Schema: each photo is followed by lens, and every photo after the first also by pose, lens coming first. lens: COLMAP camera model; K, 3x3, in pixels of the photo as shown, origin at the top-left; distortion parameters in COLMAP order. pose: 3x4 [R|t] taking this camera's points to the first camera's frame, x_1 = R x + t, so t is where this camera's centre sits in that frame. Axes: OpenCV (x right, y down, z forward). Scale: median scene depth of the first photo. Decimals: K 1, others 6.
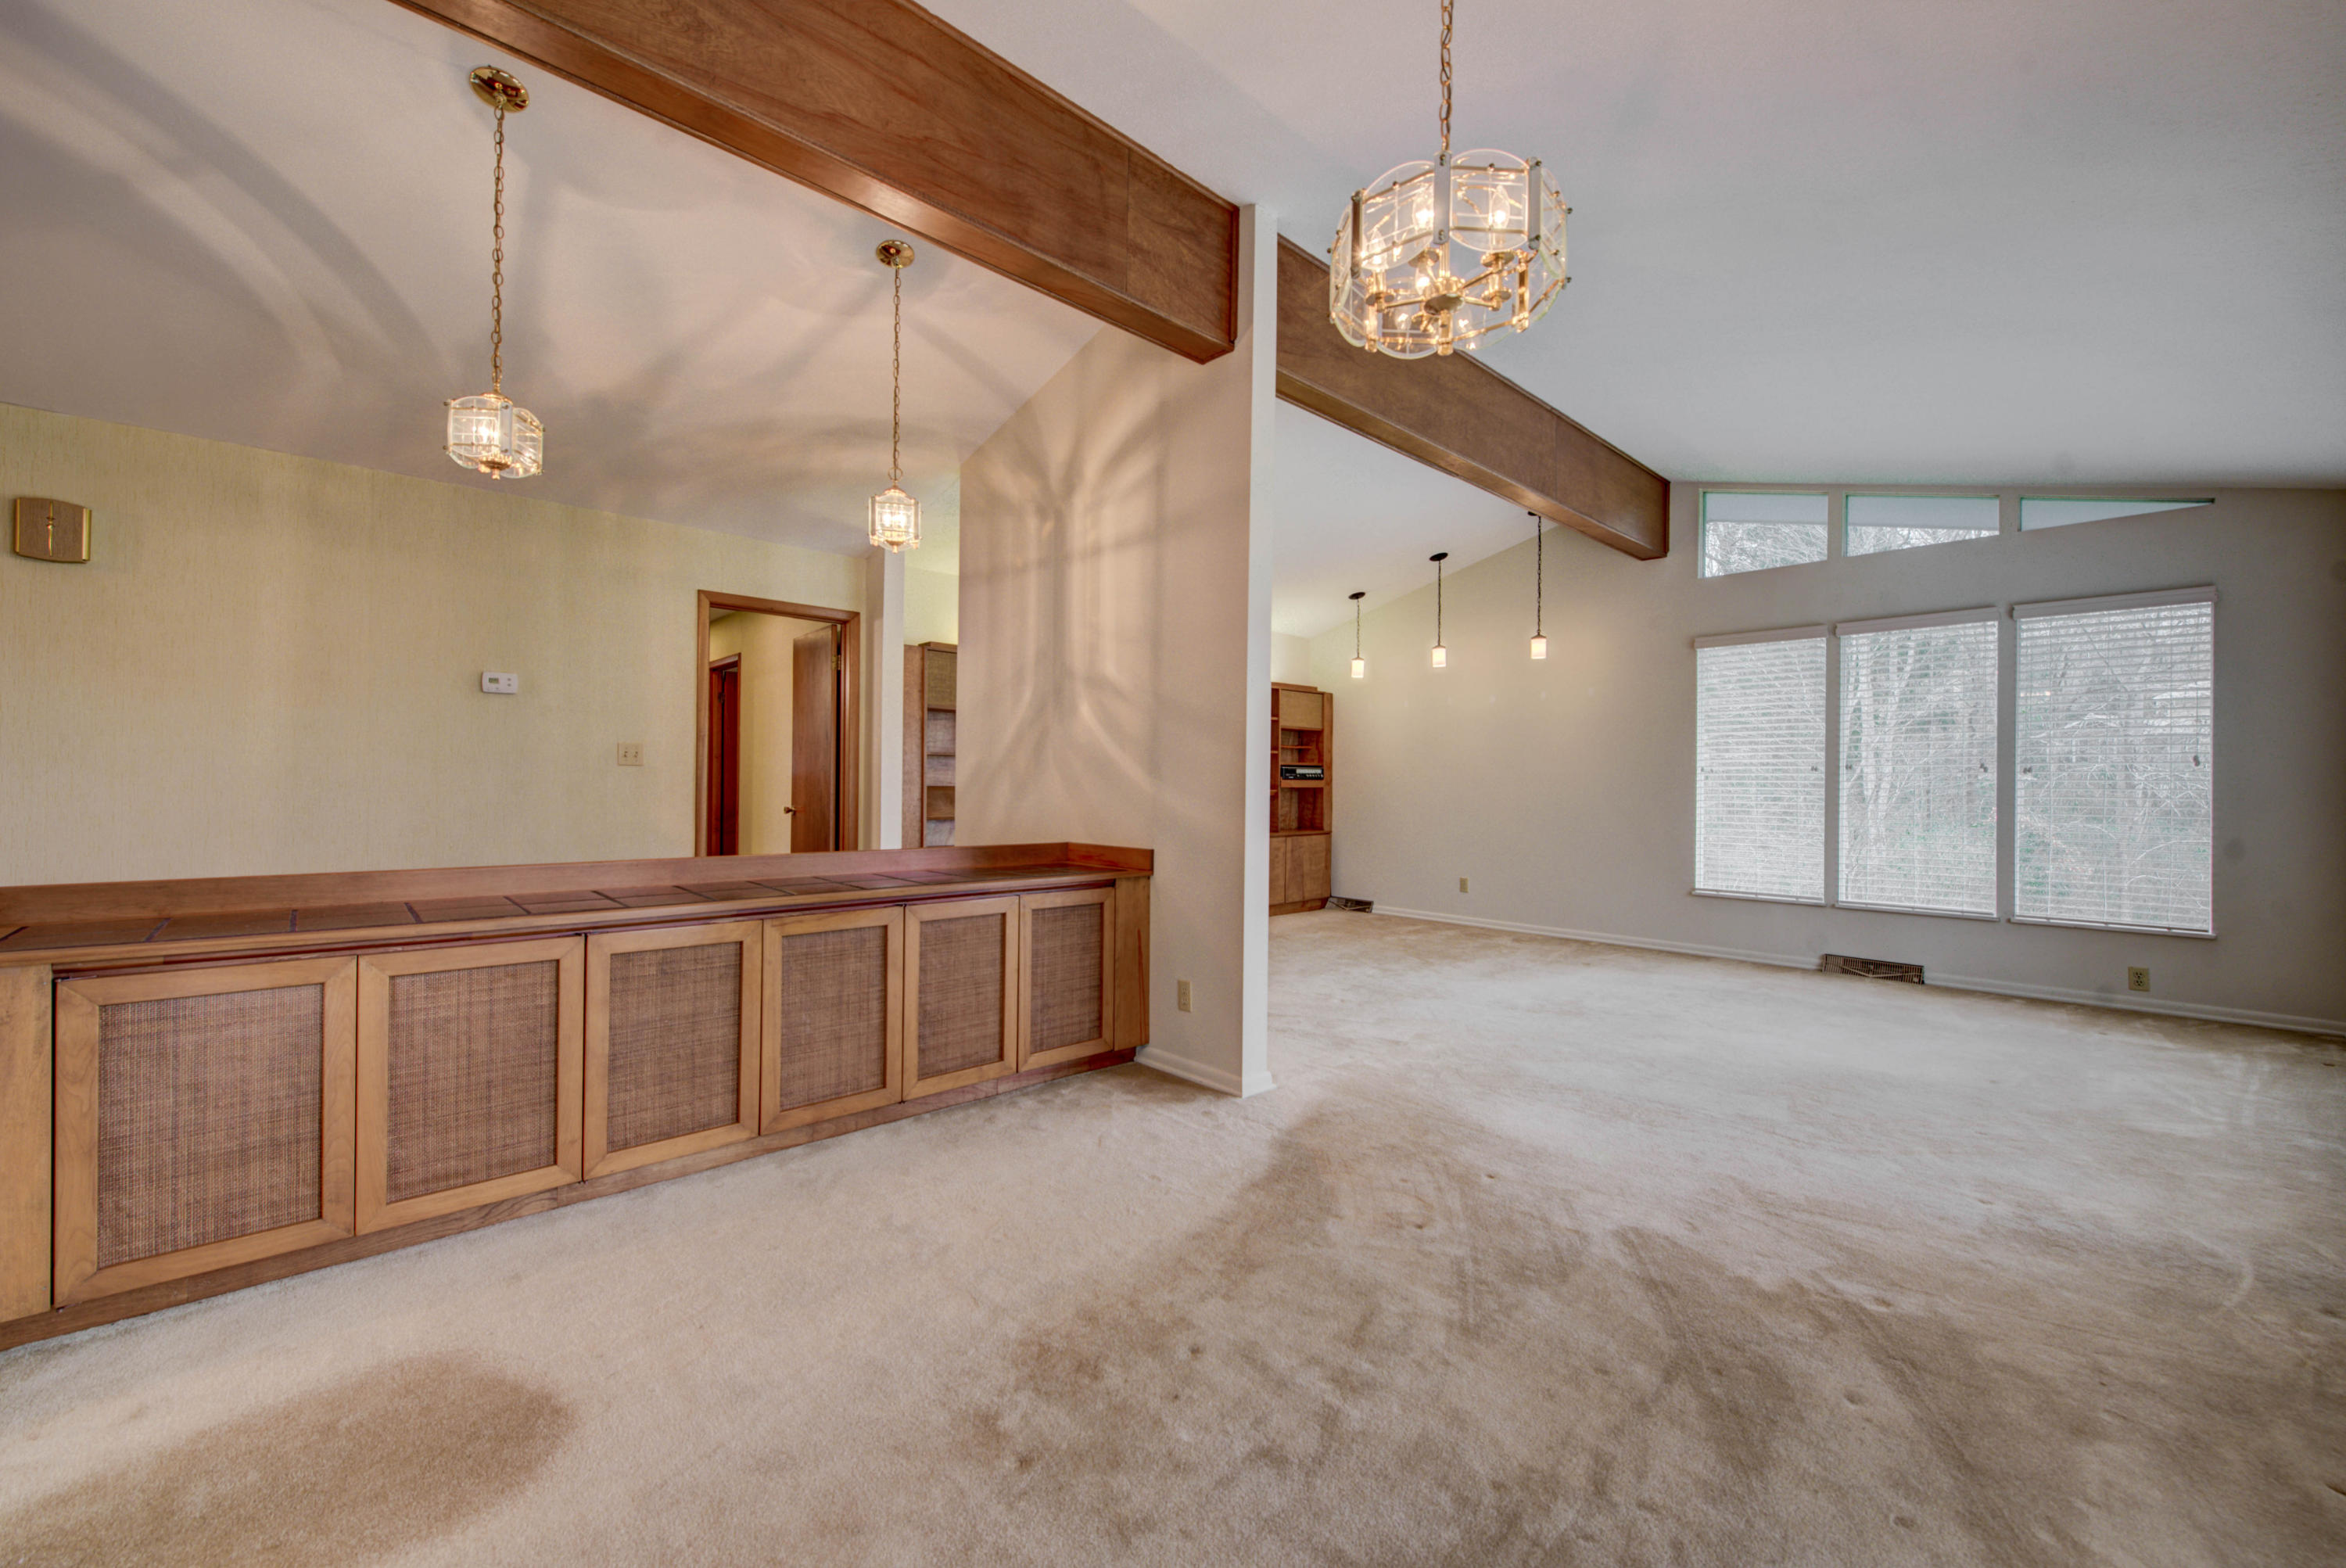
lens RADIAL K [[918.8, 0, 1173.0], [0, 918.8, 784.0], [0, 0, 1]] dist [0.014293, -0.005641]
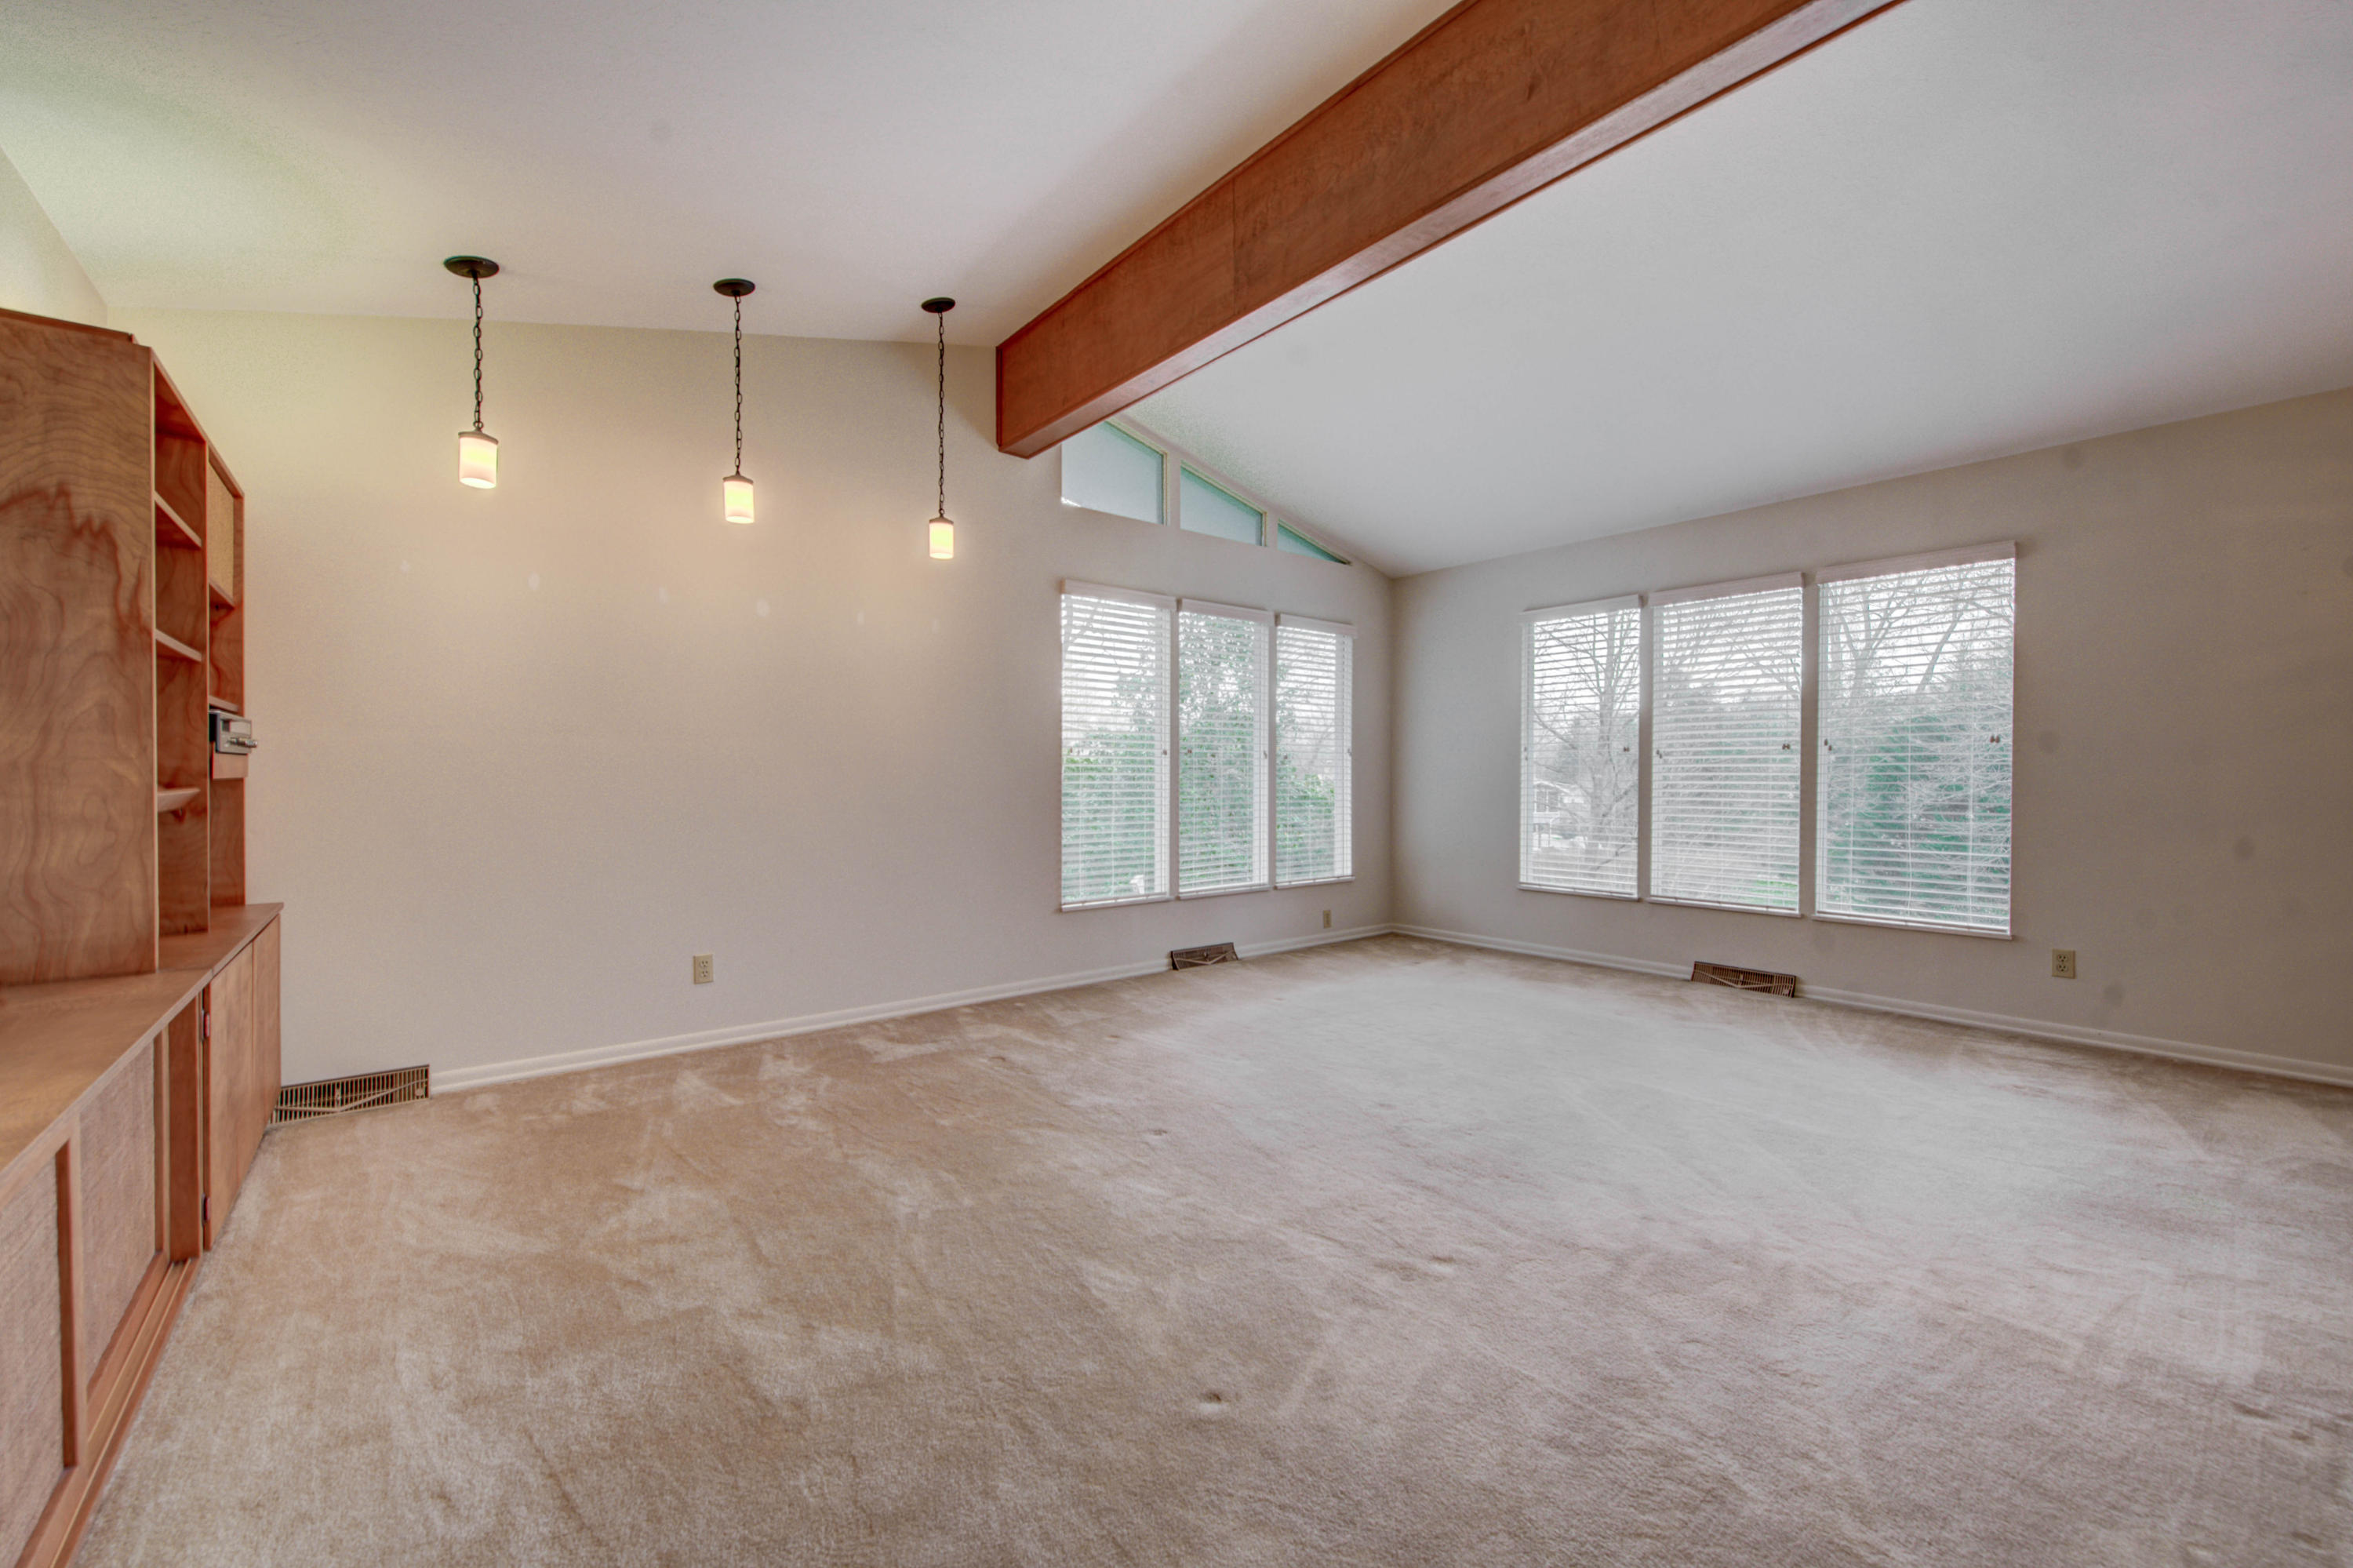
lens RADIAL K [[908.1, 0, 1129.0], [0, 908.1, 792.1], [0, 0, 1]] dist [0.012853, -0.000031]
pose [[0.092436, -0.014562, 0.995612, -0.252101], [0.006801, 0.999879, 0.013993, 0.013065], [-0.995695, 0.005478, 0.092524, 1.170437]]
